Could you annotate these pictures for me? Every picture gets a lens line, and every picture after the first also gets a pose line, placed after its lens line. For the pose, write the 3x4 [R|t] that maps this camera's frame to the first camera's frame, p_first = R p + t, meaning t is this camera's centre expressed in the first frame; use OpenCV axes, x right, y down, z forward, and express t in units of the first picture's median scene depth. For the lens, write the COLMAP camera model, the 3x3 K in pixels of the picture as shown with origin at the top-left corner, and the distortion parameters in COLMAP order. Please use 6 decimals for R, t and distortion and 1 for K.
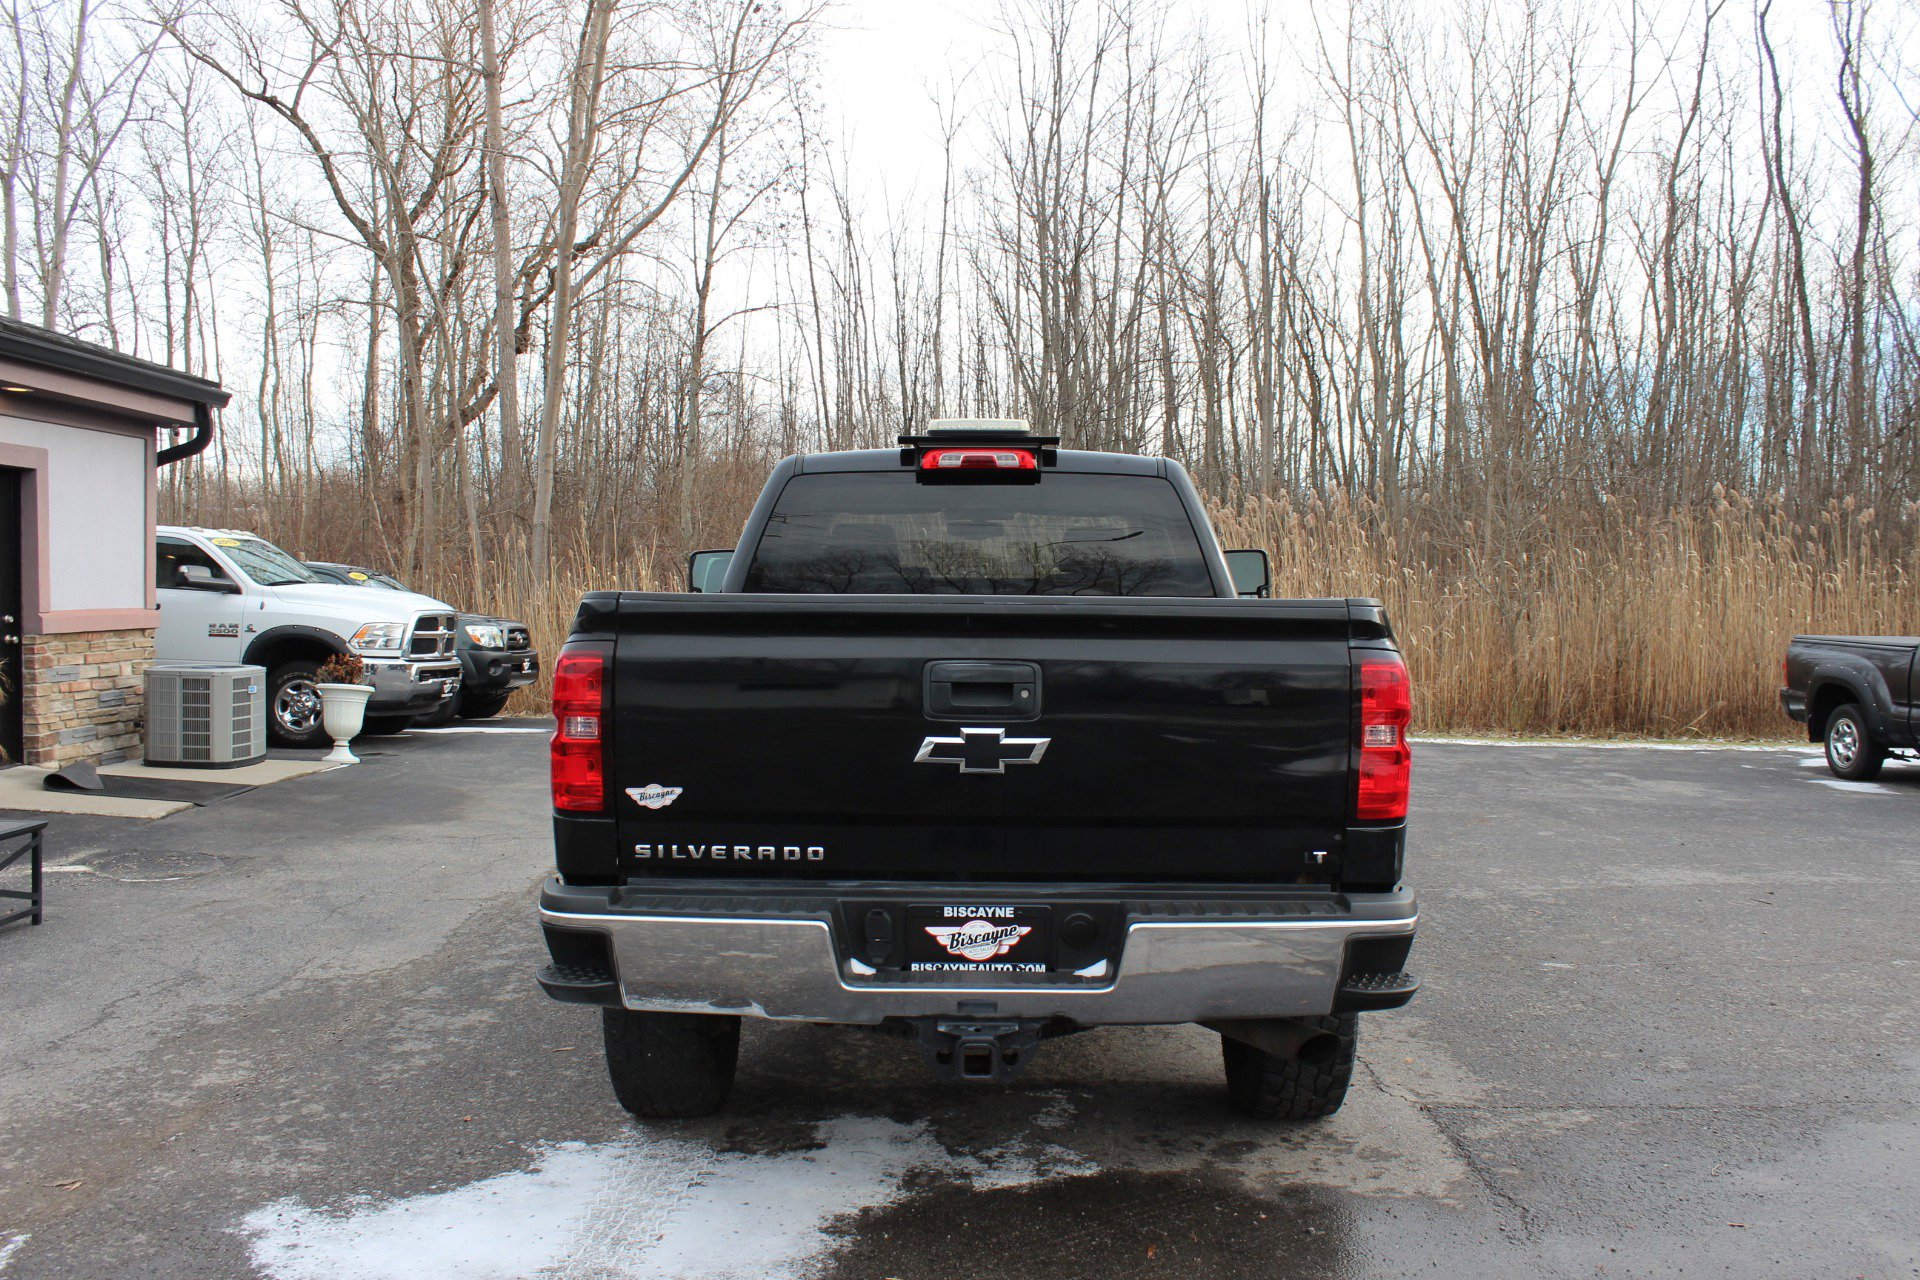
lens RADIAL K [[1667.4, 0, 967.6], [0, 1667.4, 646.4], [0, 0, 1]] dist [-0.164763, 0.158953]
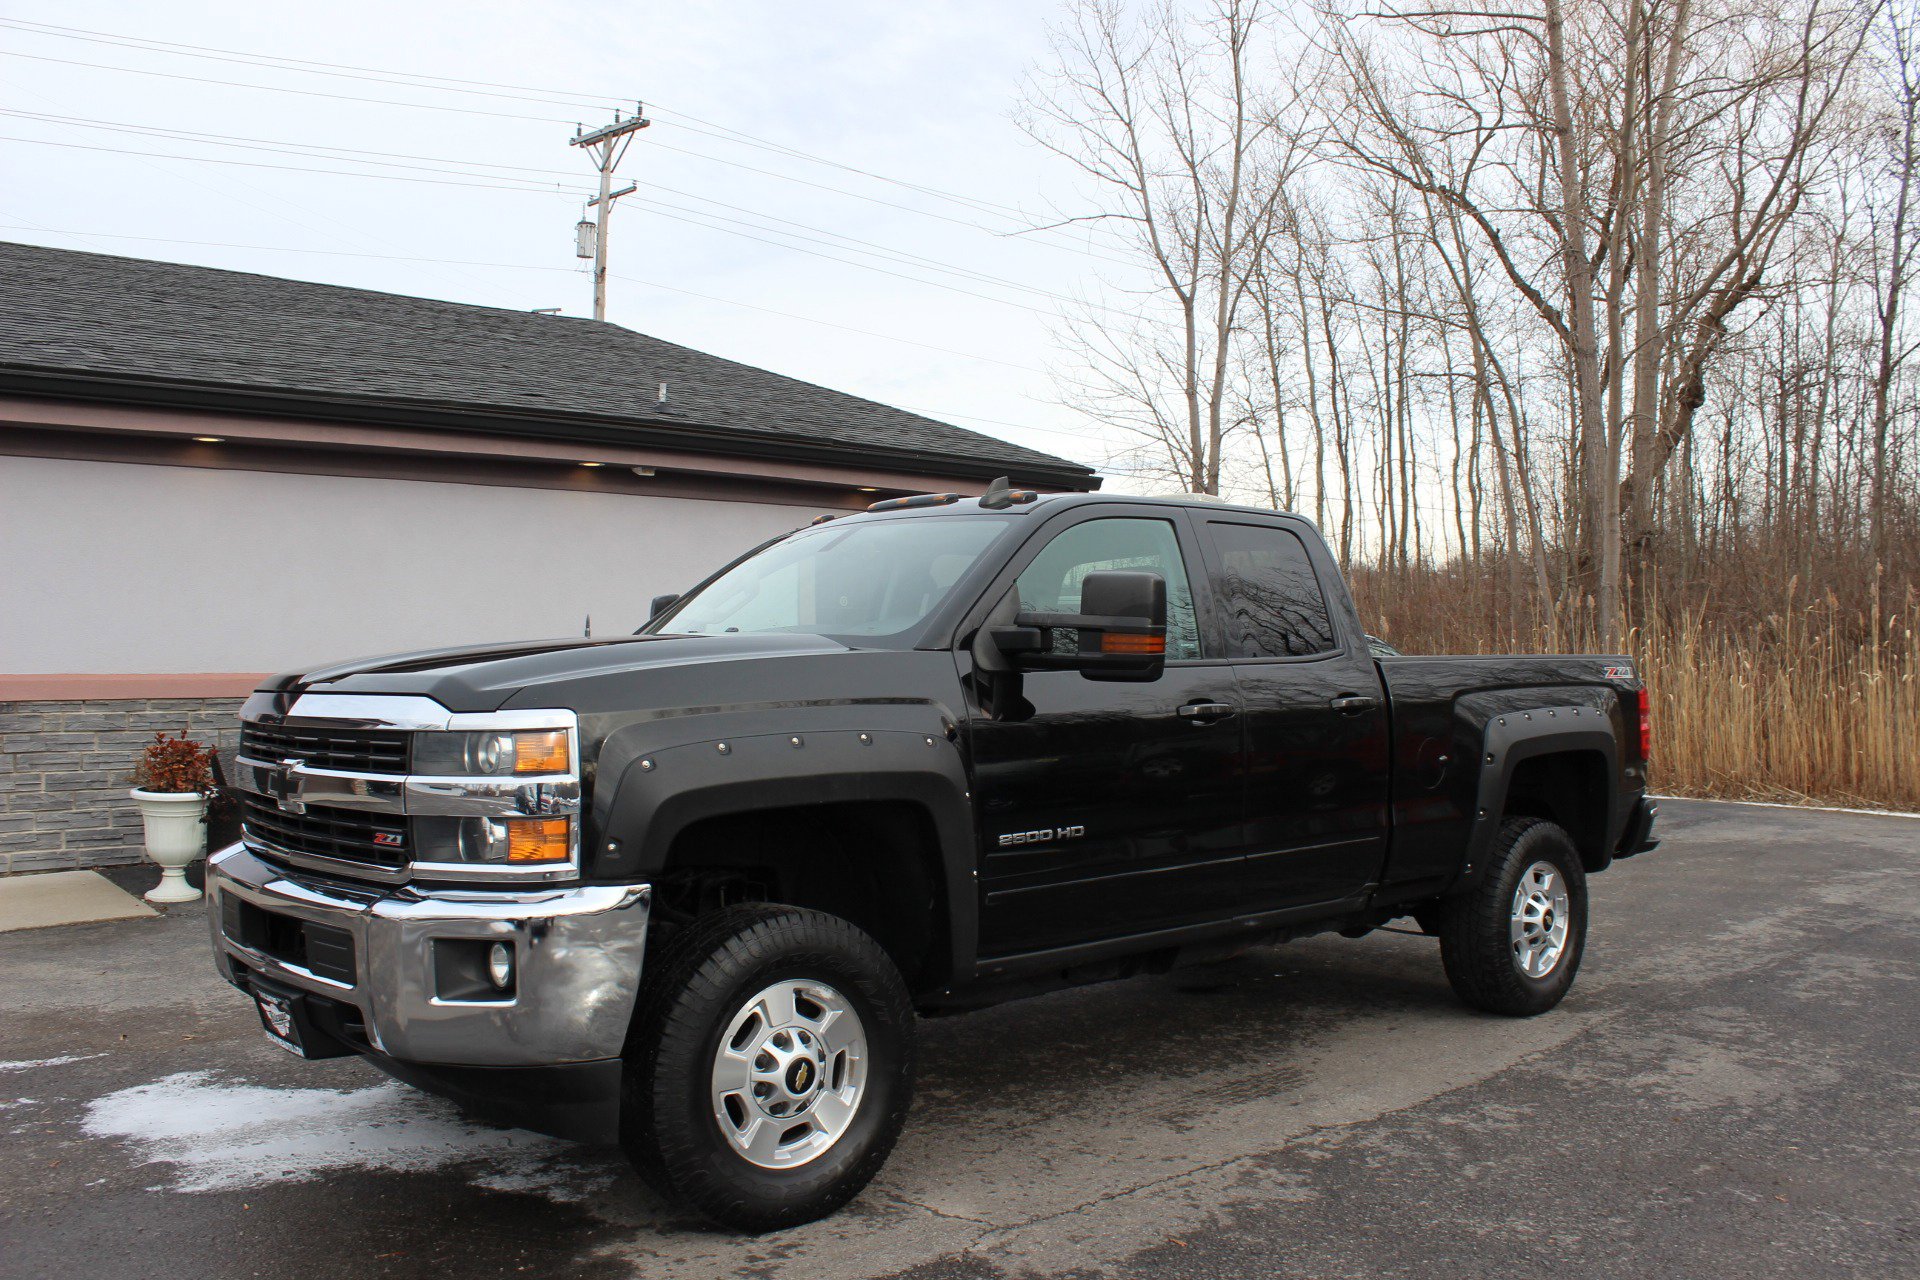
lens RADIAL K [[1667.4, 0, 967.6], [0, 1667.4, 646.4], [0, 0, 1]] dist [-0.164763, 0.158953]
pose [[0.674503, -0.006800, -0.738241, 0.243708], [-0.024933, 0.999177, -0.031984, -0.000221], [0.737851, 0.039979, 0.673778, 0.116214]]
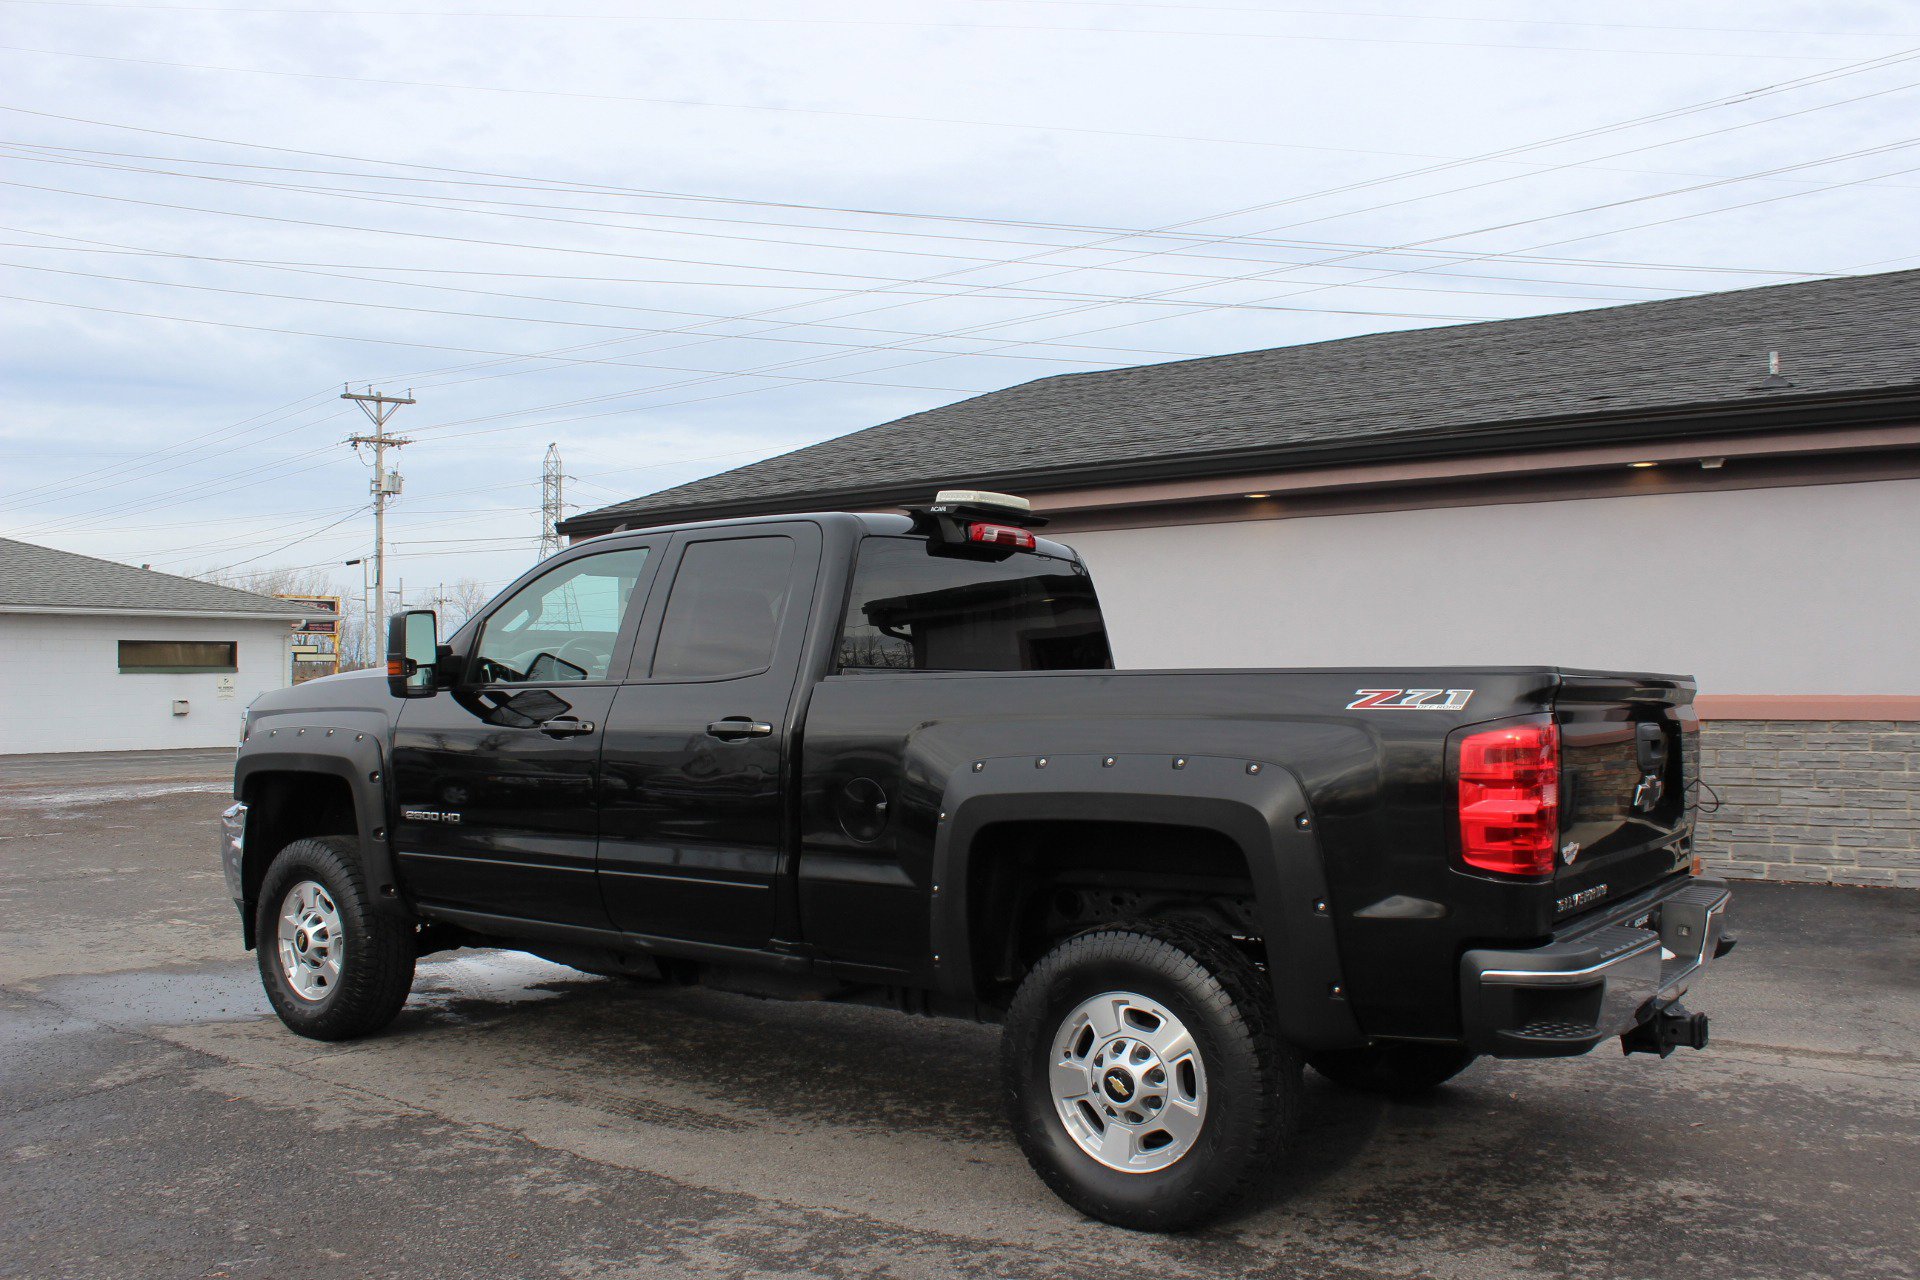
lens RADIAL K [[1667.4, 0, 967.6], [0, 1667.4, 646.4], [0, 0, 1]] dist [-0.164763, 0.158953]
pose [[-0.577013, -0.020820, -0.816469, 0.268939], [-0.028839, 0.999571, -0.005108, -0.015447], [0.816225, 0.020598, -0.577366, 0.591832]]
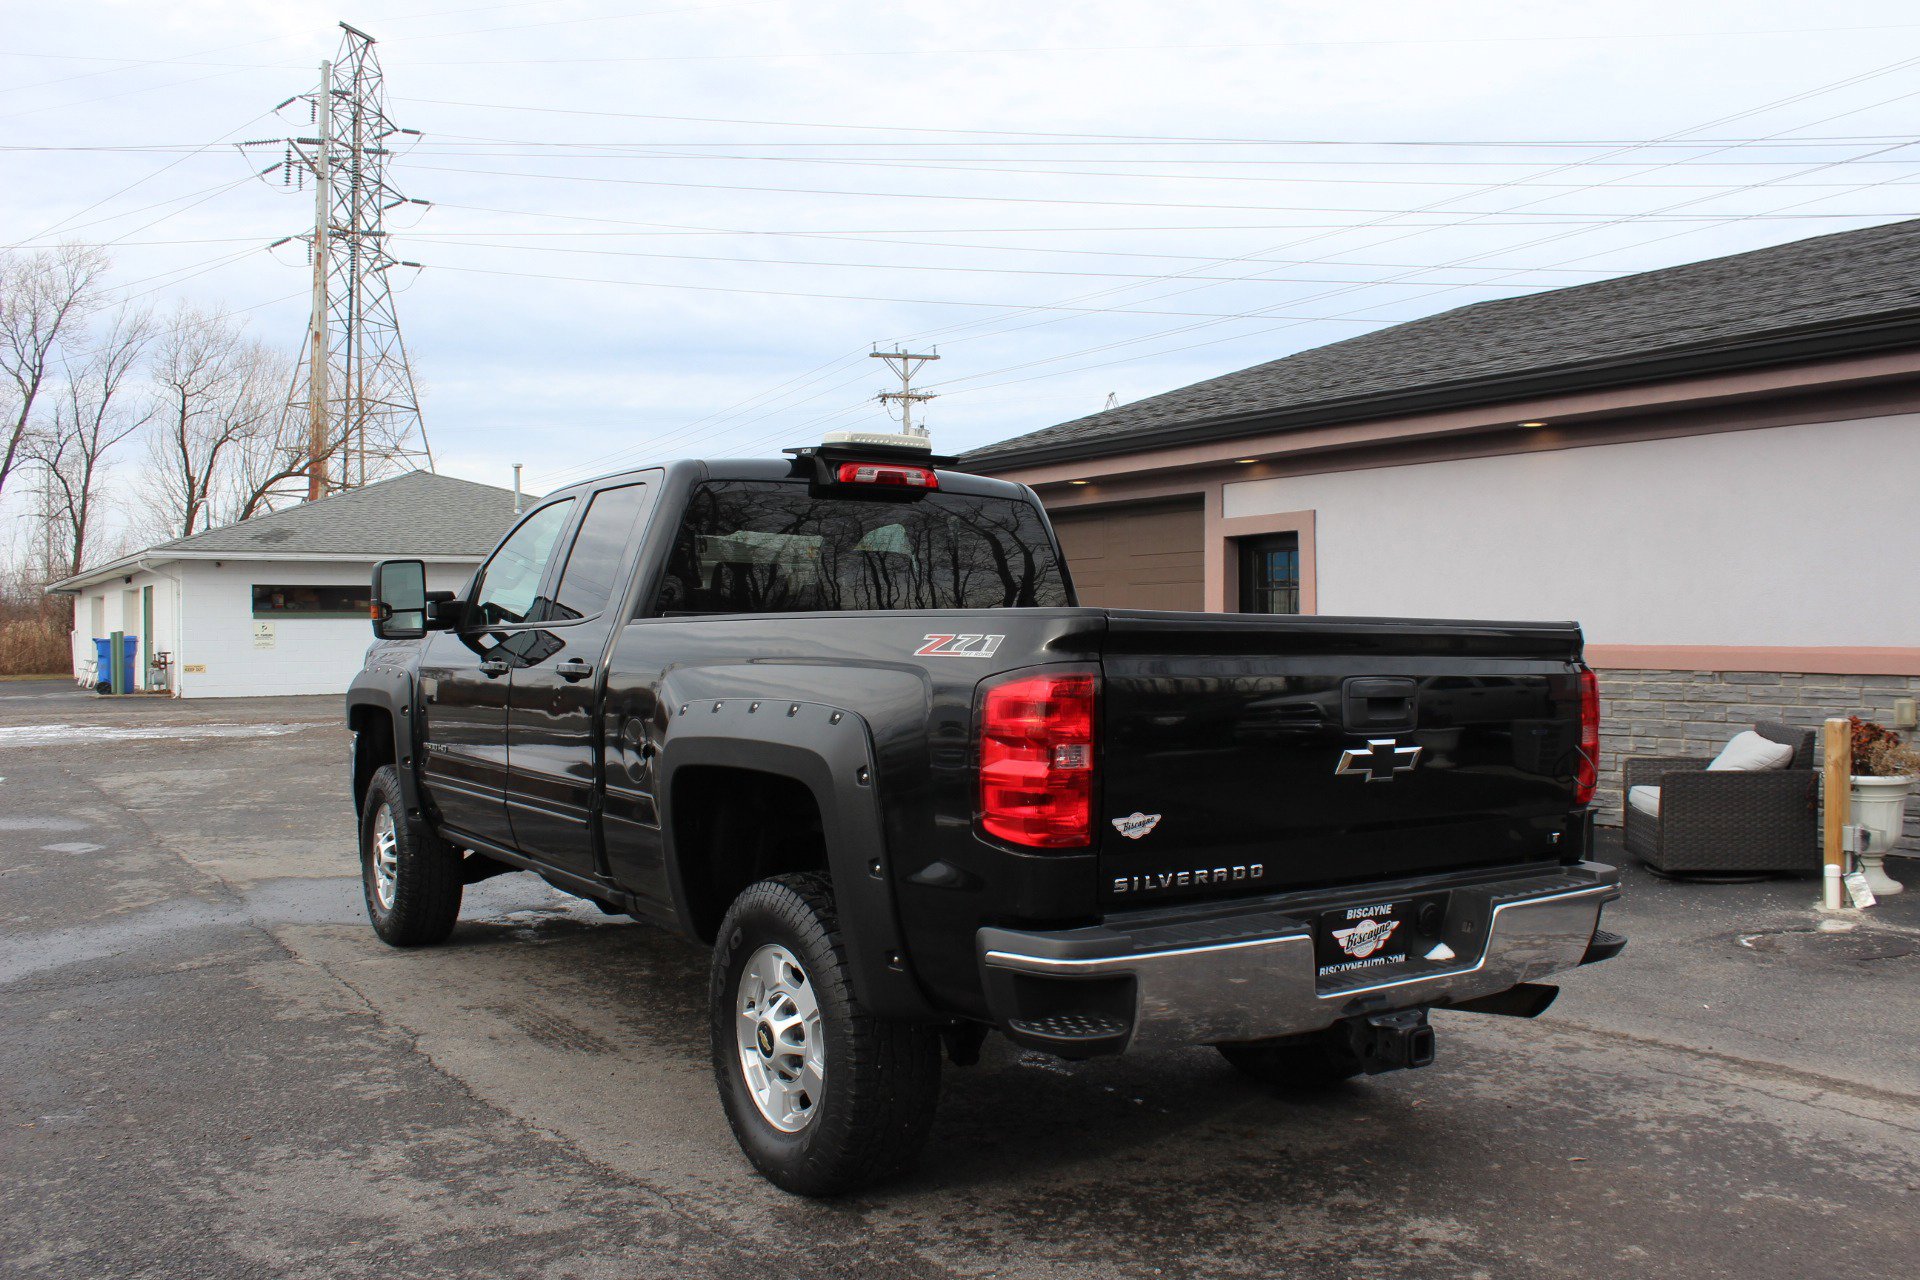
lens RADIAL K [[1667.4, 0, 967.6], [0, 1667.4, 646.4], [0, 0, 1]] dist [-0.164763, 0.158953]
pose [[-0.823459, -0.000491, -0.567376, 0.166566], [-0.026188, 0.998967, 0.037144, -0.018579], [0.566772, 0.045445, -0.822621, 0.679749]]
